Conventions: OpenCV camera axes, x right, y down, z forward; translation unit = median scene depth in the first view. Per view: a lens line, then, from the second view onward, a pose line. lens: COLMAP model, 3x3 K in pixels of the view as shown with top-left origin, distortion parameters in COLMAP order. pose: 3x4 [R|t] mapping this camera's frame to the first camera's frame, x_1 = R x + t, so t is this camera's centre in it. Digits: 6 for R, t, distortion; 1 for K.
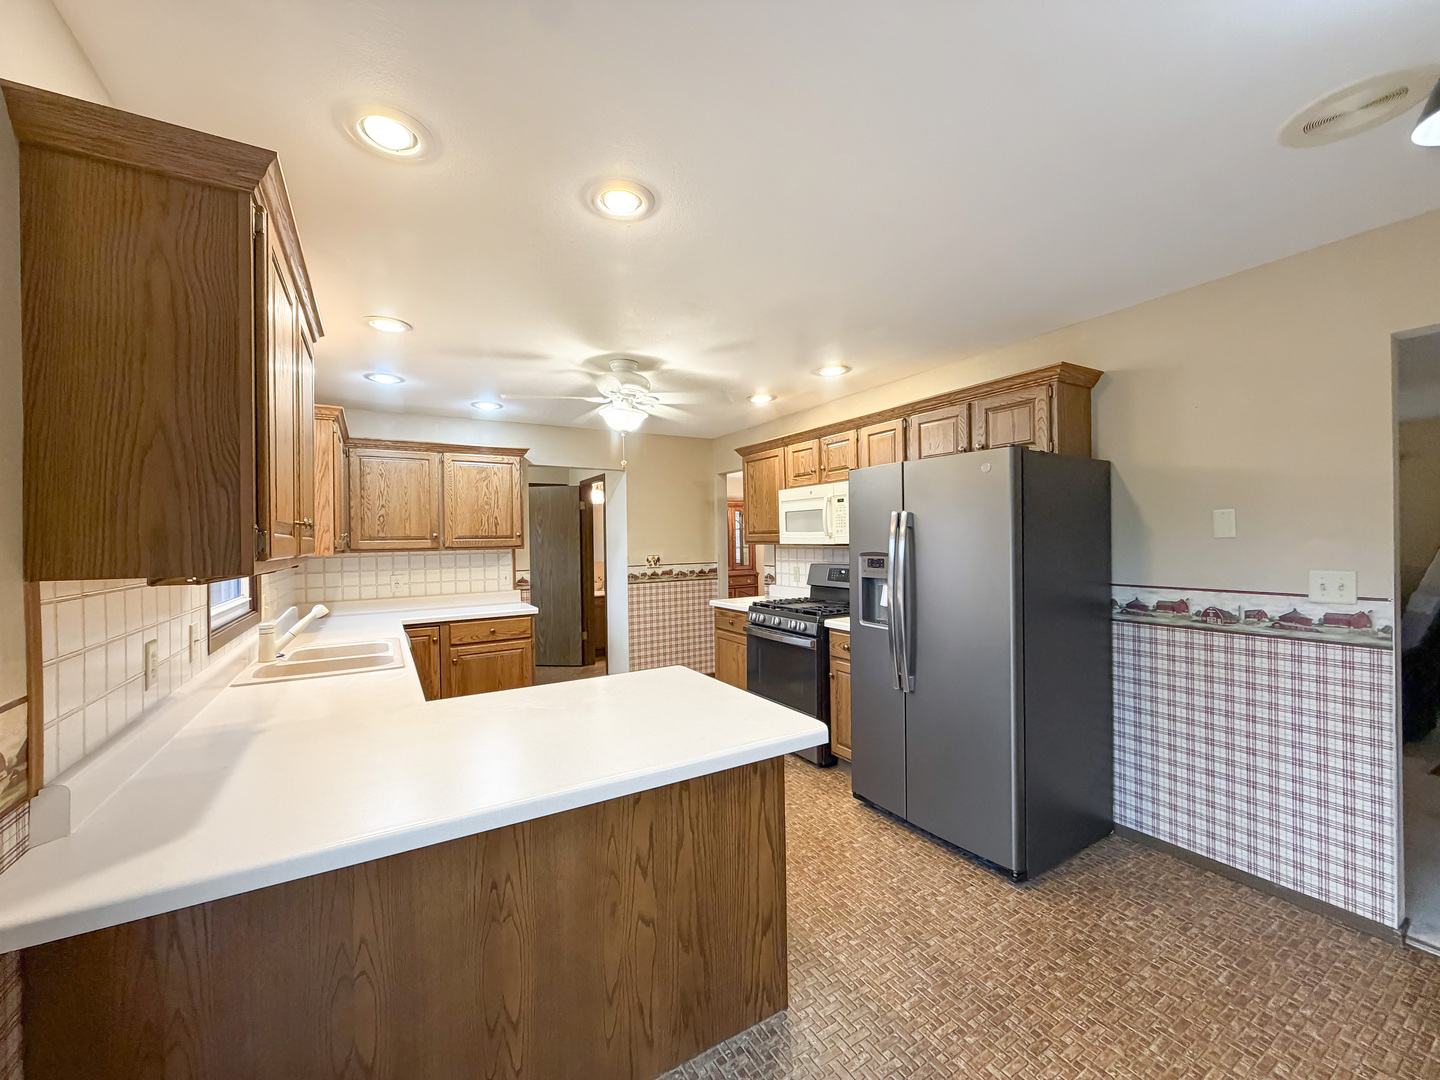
lens RADIAL K [[572.5, 0, 716.6], [0, 572.5, 543.2], [0, 0, 1]] dist [-0.000455, -0.000004]
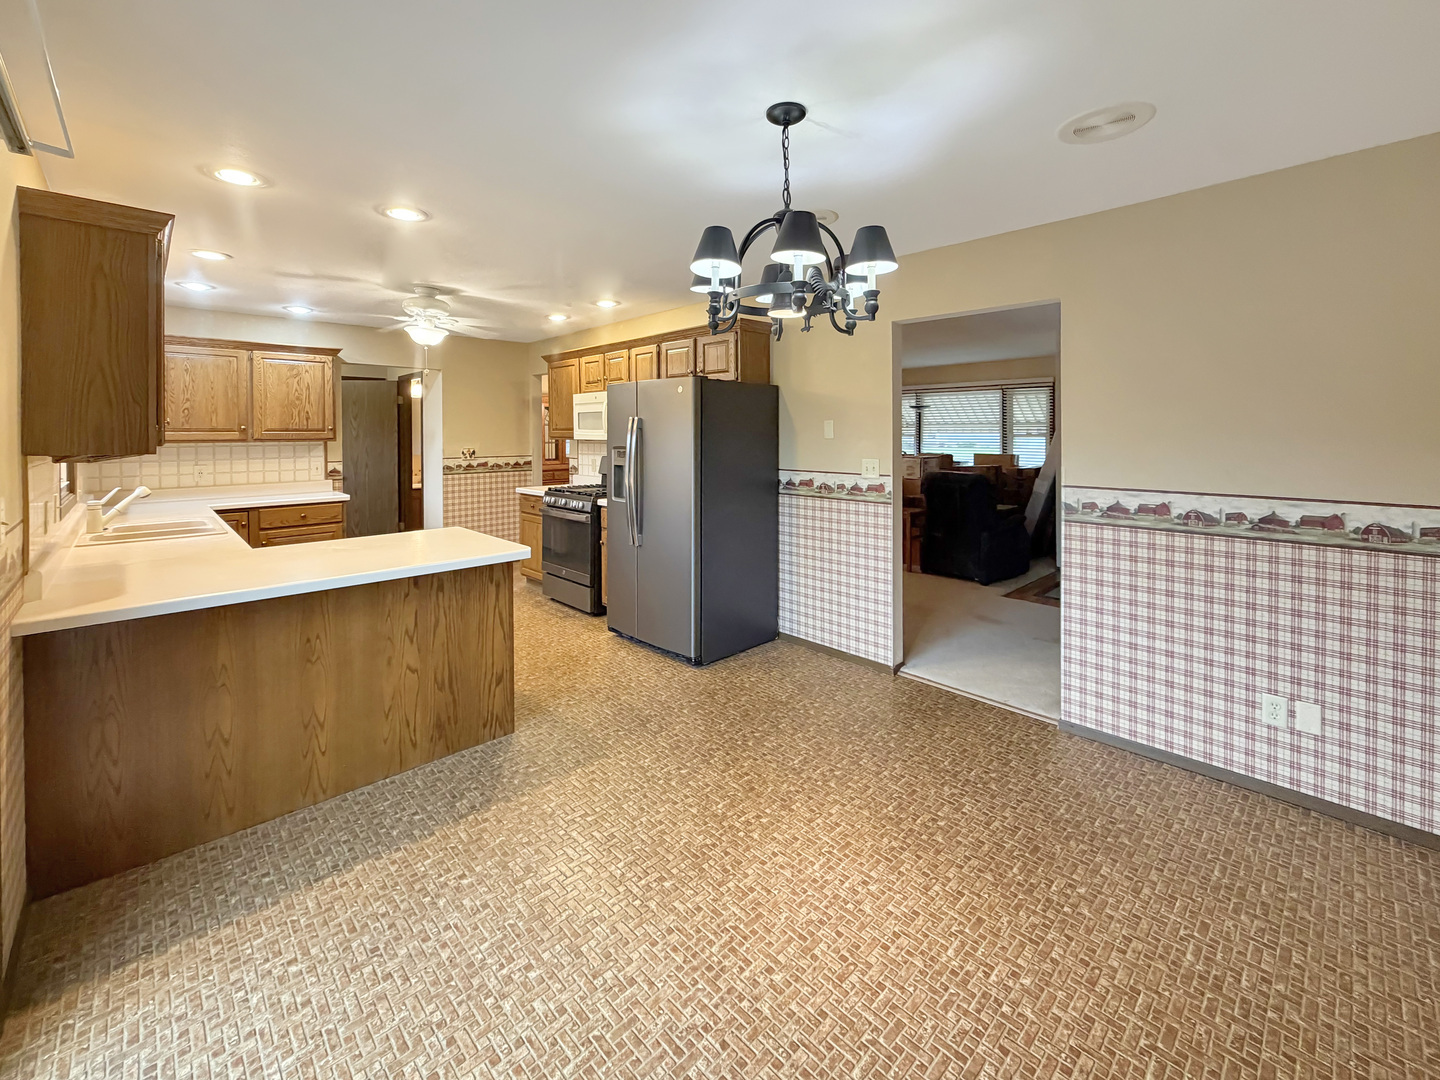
lens RADIAL K [[613.3, 0, 714.2], [0, 613.3, 442.7], [0, 0, 1]] dist [-0.000641, 0.000184]
pose [[0.975355, 0.009637, 0.220432, 0.139419], [-0.011204, 0.999920, 0.005862, -0.003083], [-0.220358, -0.008187, 0.975385, -0.381134]]
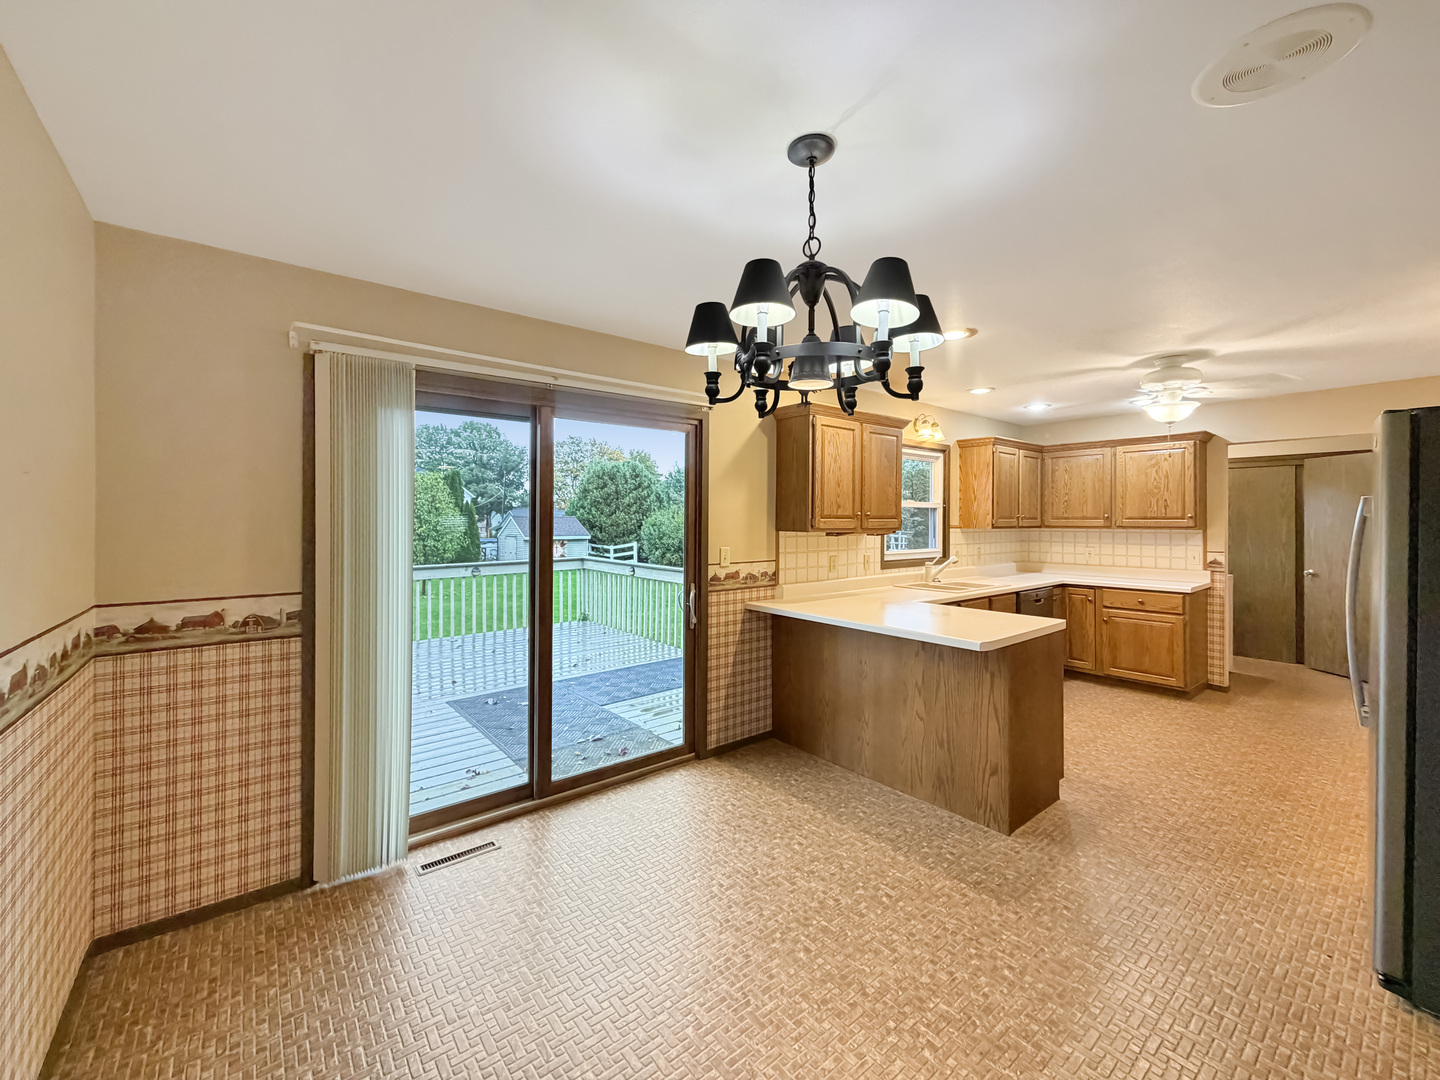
lens RADIAL K [[580.5, 0, 716.5], [0, 580.5, 516.4], [0, 0, 1]] dist [0.000504, 0.000104]
pose [[0.142527, 0.012224, -0.989715, 0.753070], [-0.011916, 0.999872, 0.010633, -0.020238], [0.989719, 0.010278, 0.142655, 0.004362]]
